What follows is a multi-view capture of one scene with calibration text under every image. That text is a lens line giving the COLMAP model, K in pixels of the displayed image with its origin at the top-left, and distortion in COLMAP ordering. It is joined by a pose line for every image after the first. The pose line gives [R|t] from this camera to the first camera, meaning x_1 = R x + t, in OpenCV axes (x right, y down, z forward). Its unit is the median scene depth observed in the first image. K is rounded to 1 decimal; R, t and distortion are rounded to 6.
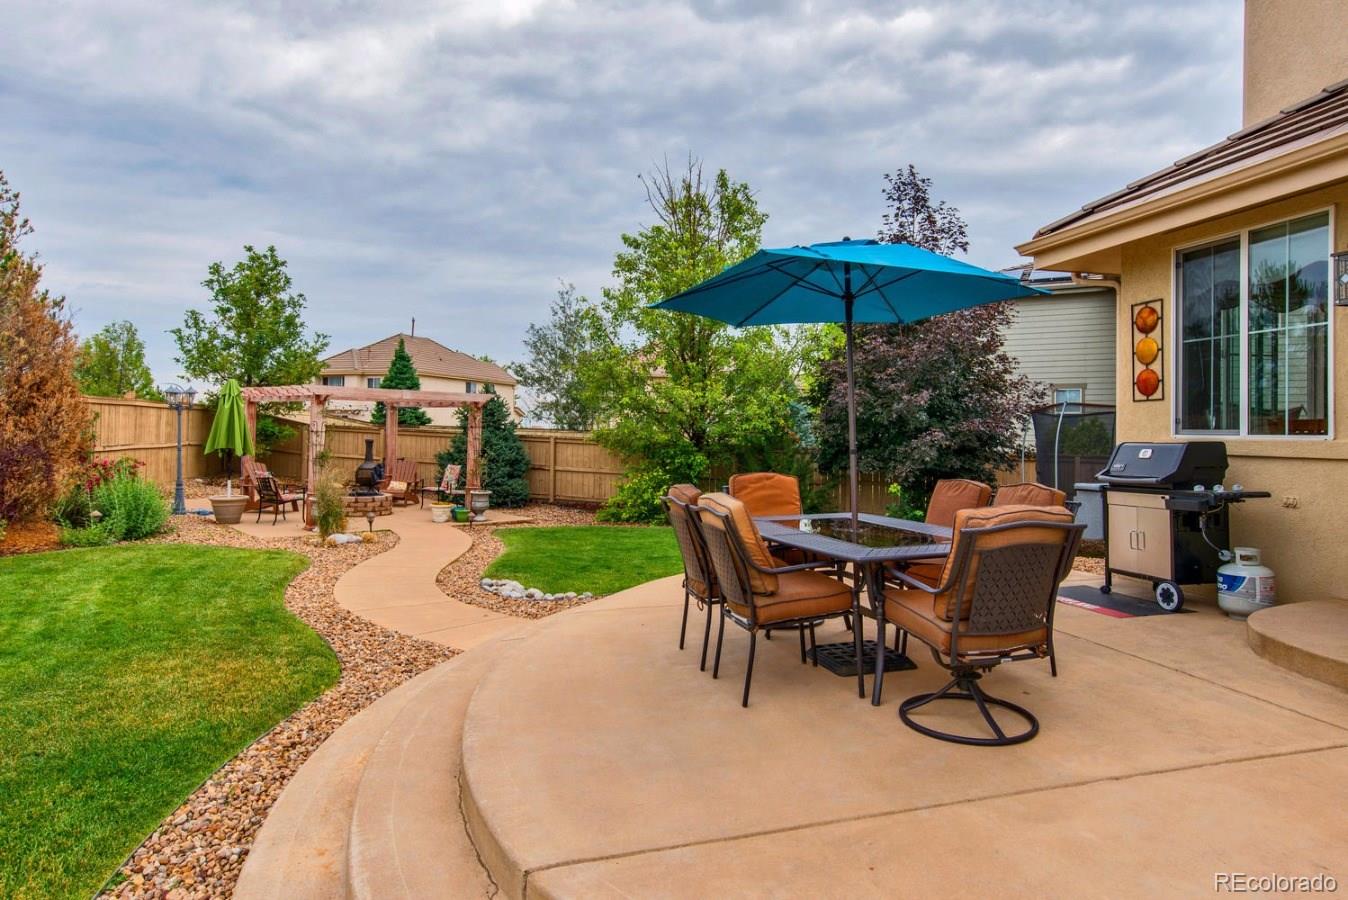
lens RADIAL K [[790.0, 0, 673.5], [0, 790.0, 433.2], [0, 0, 1]] dist [-0.037132, 0.046613]
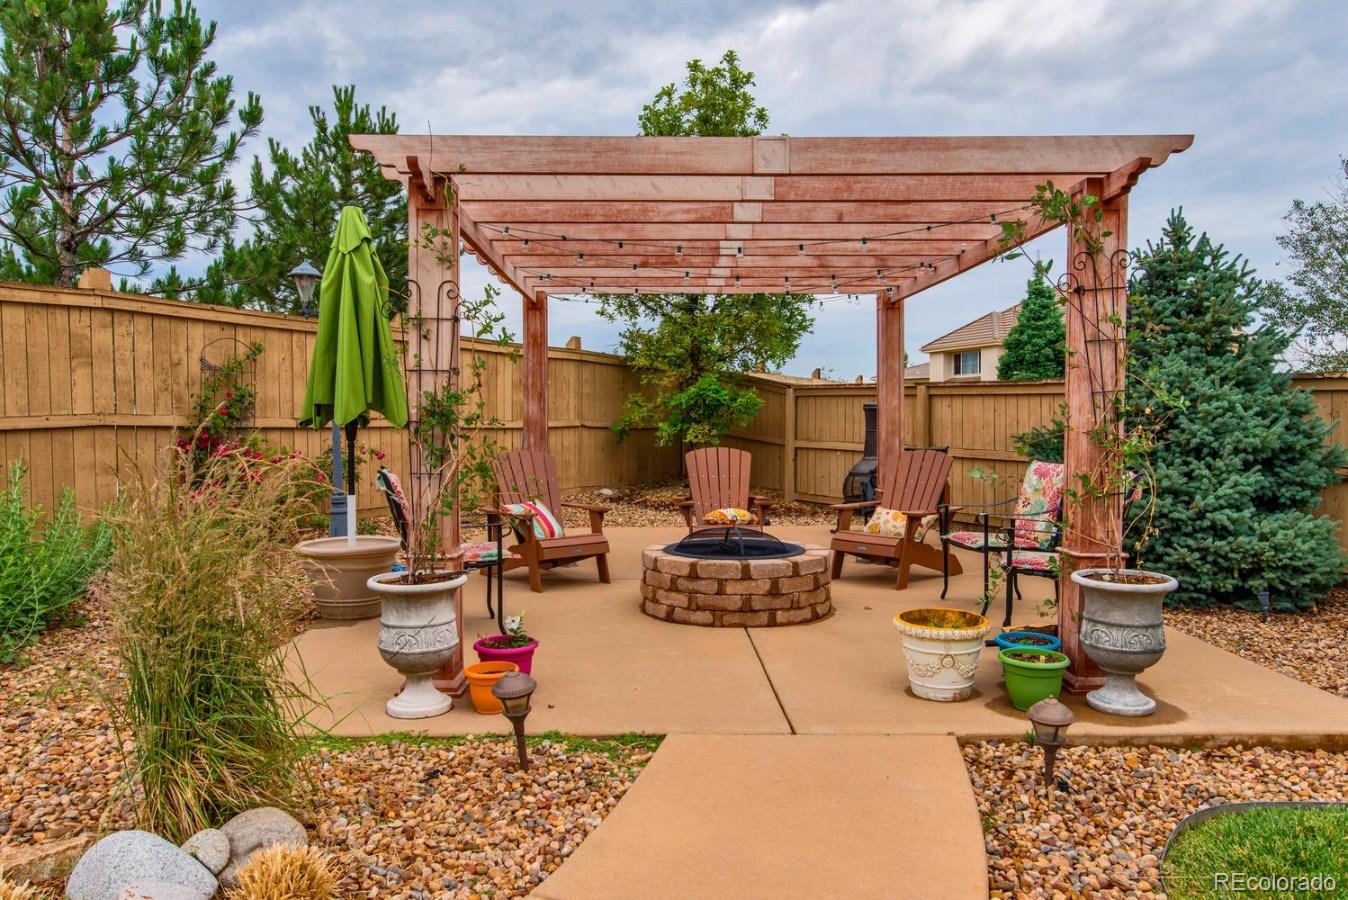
lens RADIAL K [[924.4, 0, 674.0], [0, 924.4, 450.0], [0, 0, 1]] dist [-0.003652, 0.000332]
pose [[0.718369, -0.008276, -0.695613, -0.121941], [0.015963, 0.999862, 0.004590, 0.028660], [0.695479, -0.014401, 0.718402, 0.581760]]
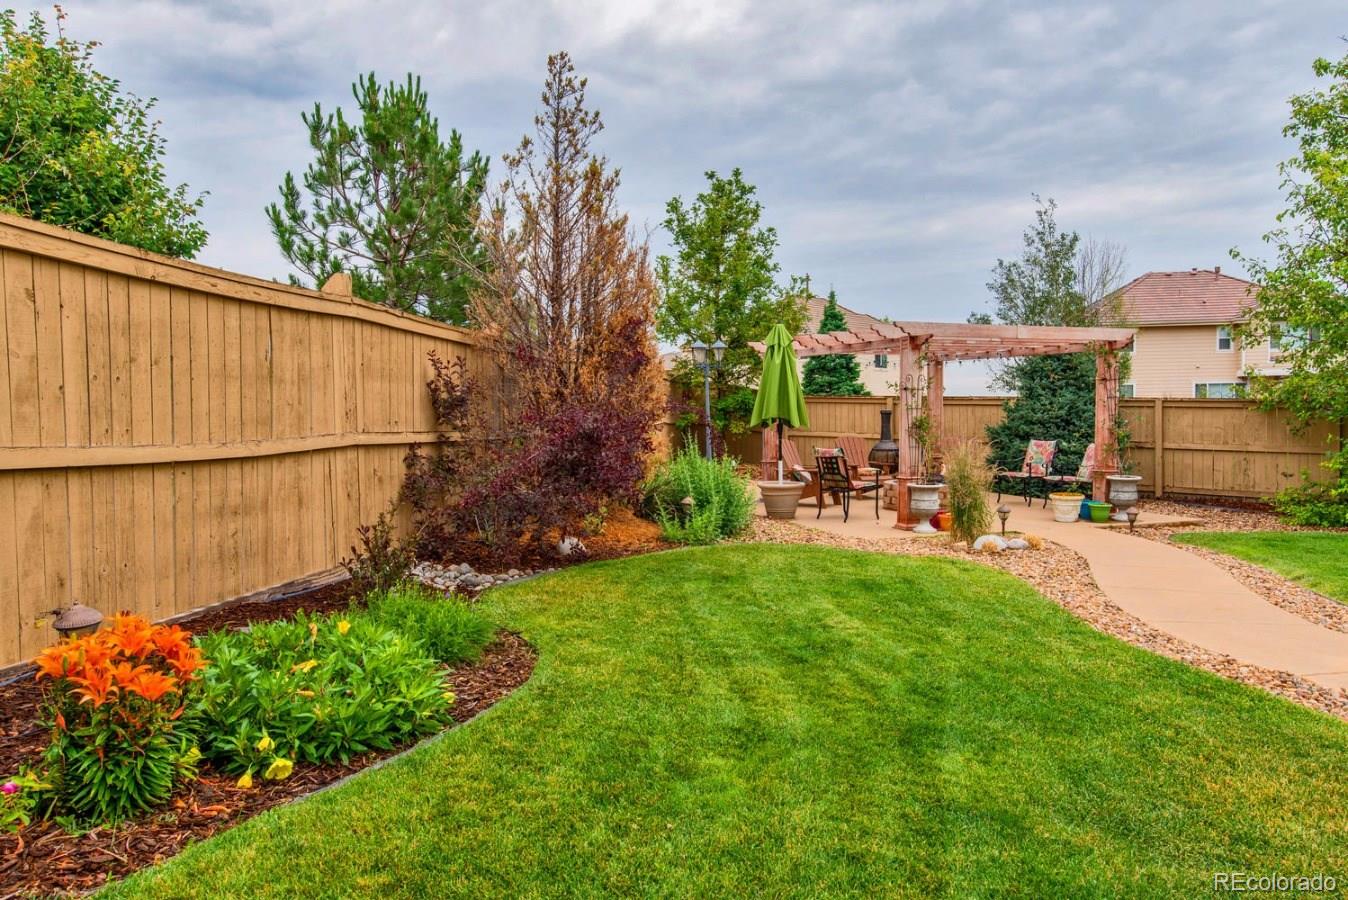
lens RADIAL K [[964.3, 0, 674.0], [0, 964.3, 450.0], [0, 0, 1]] dist [-0.003886, 0.023228]
pose [[0.916435, -0.011698, -0.400011, -0.208105], [0.024230, 0.999361, 0.026286, 0.016855], [0.399448, -0.033782, 0.916133, 0.091580]]
